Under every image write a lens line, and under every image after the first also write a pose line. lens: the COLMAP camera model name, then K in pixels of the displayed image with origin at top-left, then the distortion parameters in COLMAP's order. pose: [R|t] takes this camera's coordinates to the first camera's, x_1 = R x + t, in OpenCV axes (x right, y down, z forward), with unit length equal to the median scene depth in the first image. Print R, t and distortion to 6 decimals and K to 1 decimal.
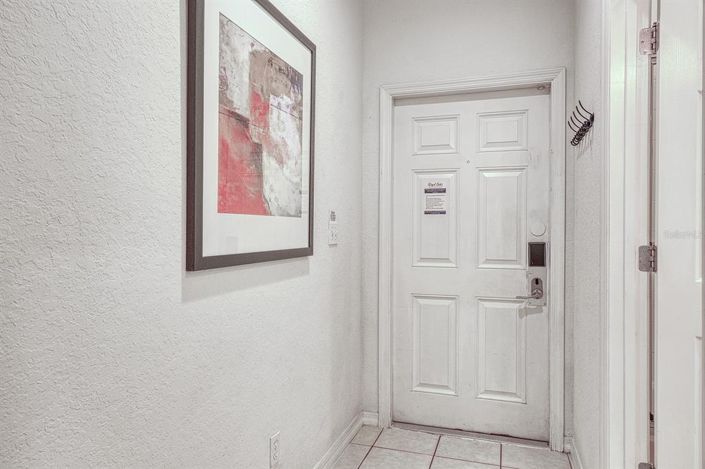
lens RADIAL K [[477.8, 0, 353.7], [0, 477.8, 234.3], [0, 0, 1]] dist [-0.012468, -0.003167]
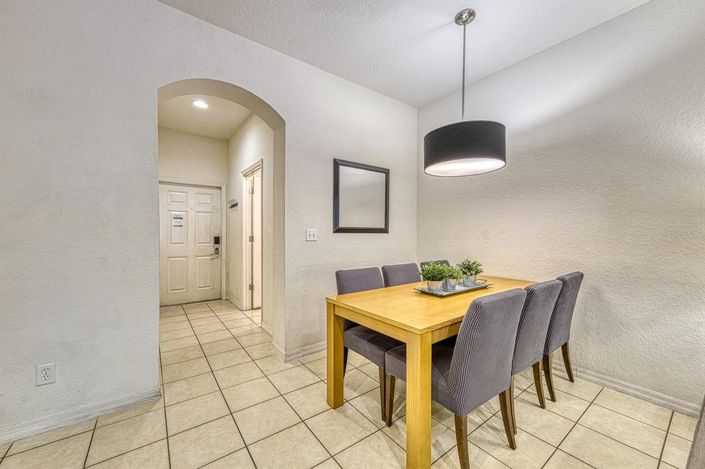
lens RADIAL K [[269.0, 0, 353.5], [0, 269.0, 234.9], [0, 0, 1]] dist [0.019411, -0.000034]
pose [[0.580782, -0.003587, 0.814051, -0.543975], [0.002985, 0.999993, 0.002277, 0.005300], [-0.814053, 0.001108, 0.580789, -0.770192]]
